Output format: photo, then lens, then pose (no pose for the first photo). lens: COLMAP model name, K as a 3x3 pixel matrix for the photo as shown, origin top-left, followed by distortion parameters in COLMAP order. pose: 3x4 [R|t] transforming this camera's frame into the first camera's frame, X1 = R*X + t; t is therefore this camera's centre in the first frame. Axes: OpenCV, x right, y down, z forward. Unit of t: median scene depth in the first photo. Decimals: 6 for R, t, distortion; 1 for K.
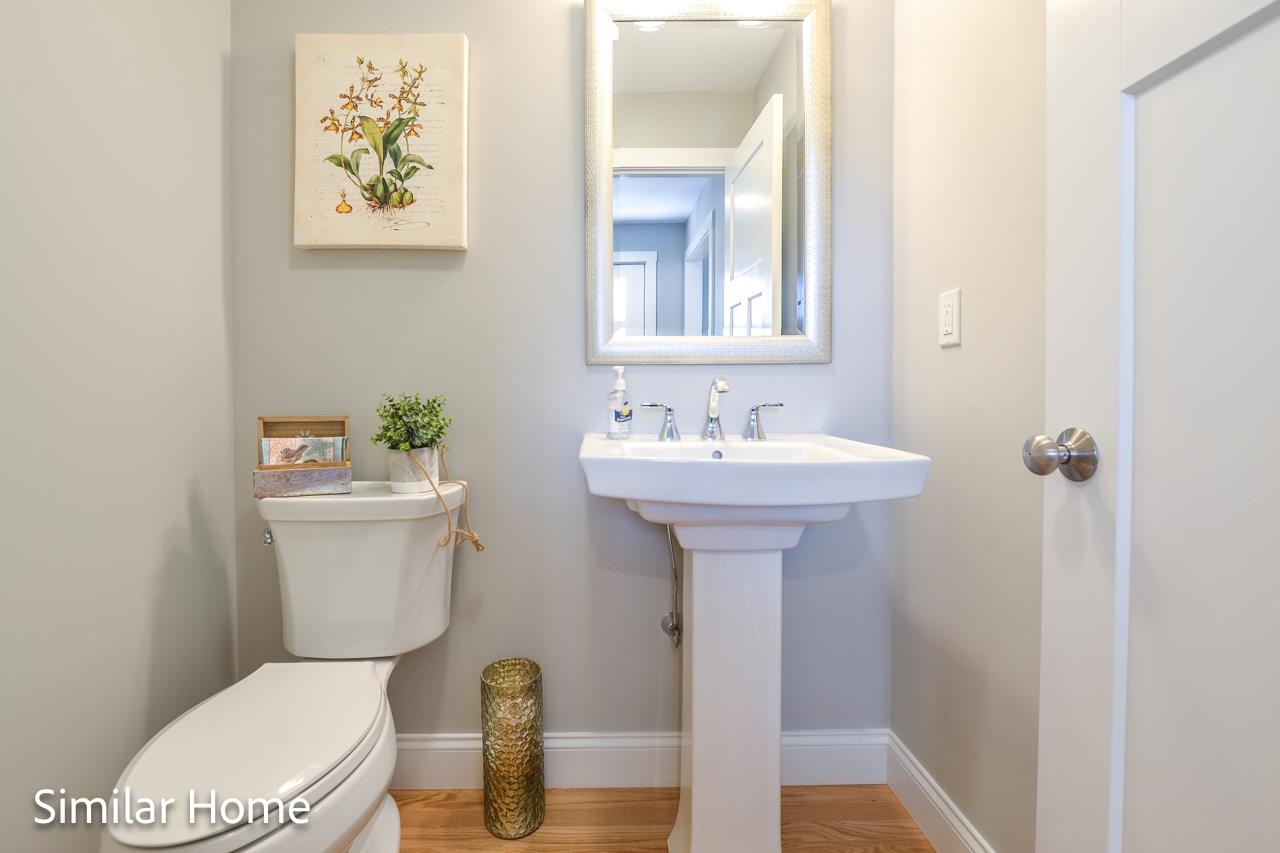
lens RADIAL K [[580.2, 0, 635.8], [0, 580.2, 419.3], [0, 0, 1]] dist [-0.015239, -0.000041]
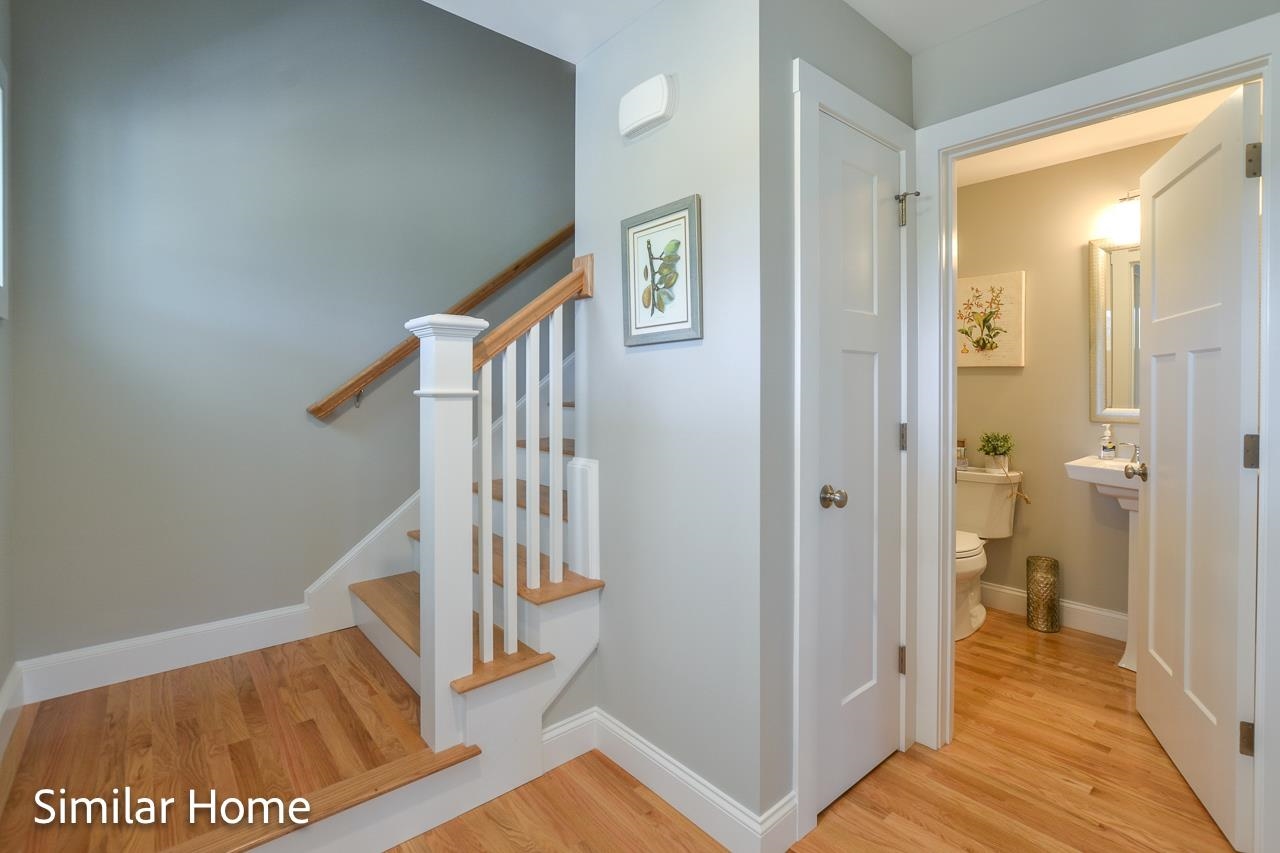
lens RADIAL K [[580.2, 0, 624.5], [0, 580.2, 389.8], [0, 0, 1]] dist [-0.015239, -0.000041]
pose [[0.606827, 0.005211, -0.794817, 0.539874], [-0.018930, 0.999790, -0.007897, -0.161498], [0.794609, 0.019838, 0.606798, -1.568329]]
